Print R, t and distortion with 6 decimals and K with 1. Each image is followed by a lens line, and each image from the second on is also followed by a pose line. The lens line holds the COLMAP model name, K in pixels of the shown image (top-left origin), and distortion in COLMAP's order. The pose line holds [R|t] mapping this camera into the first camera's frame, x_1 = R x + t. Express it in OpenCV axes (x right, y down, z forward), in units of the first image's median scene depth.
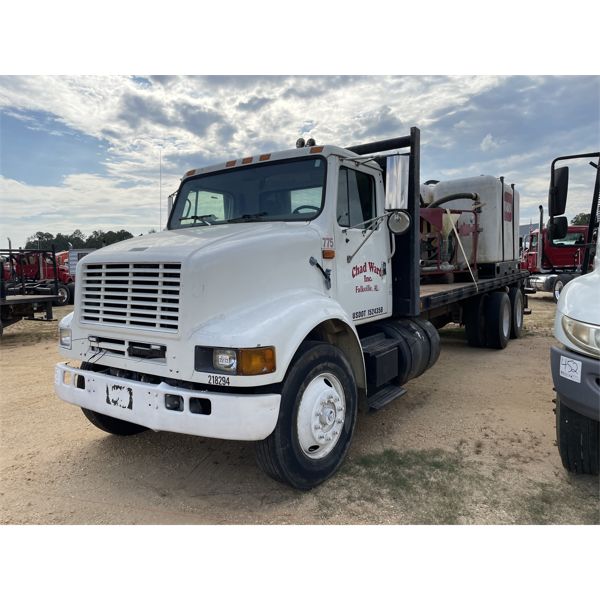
lens RADIAL K [[466.9, 0, 300.0], [0, 466.9, 300.0], [0, 0, 1]] dist [0.007276, -0.008055]
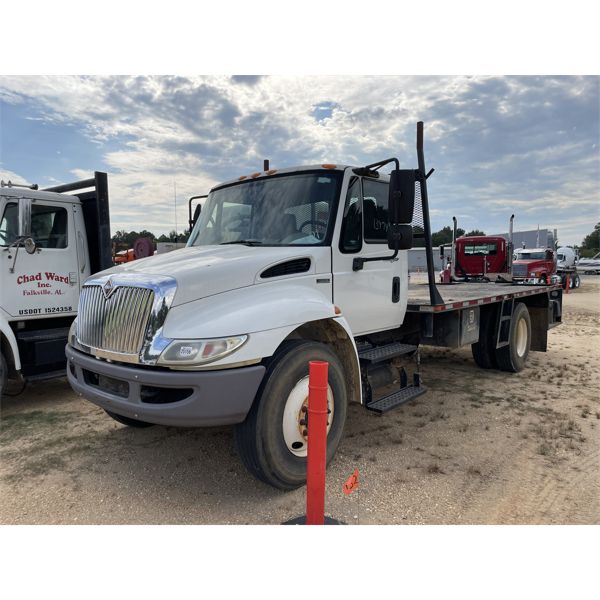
lens RADIAL K [[457.9, 0, 300.0], [0, 457.9, 300.0], [0, 0, 1]] dist [0.069083, -0.000582]
pose [[0.992444, 0.008320, -0.122416, 0.983182], [-0.009885, 0.999877, -0.012182, 0.006853], [0.122300, 0.013300, 0.992404, -0.243588]]
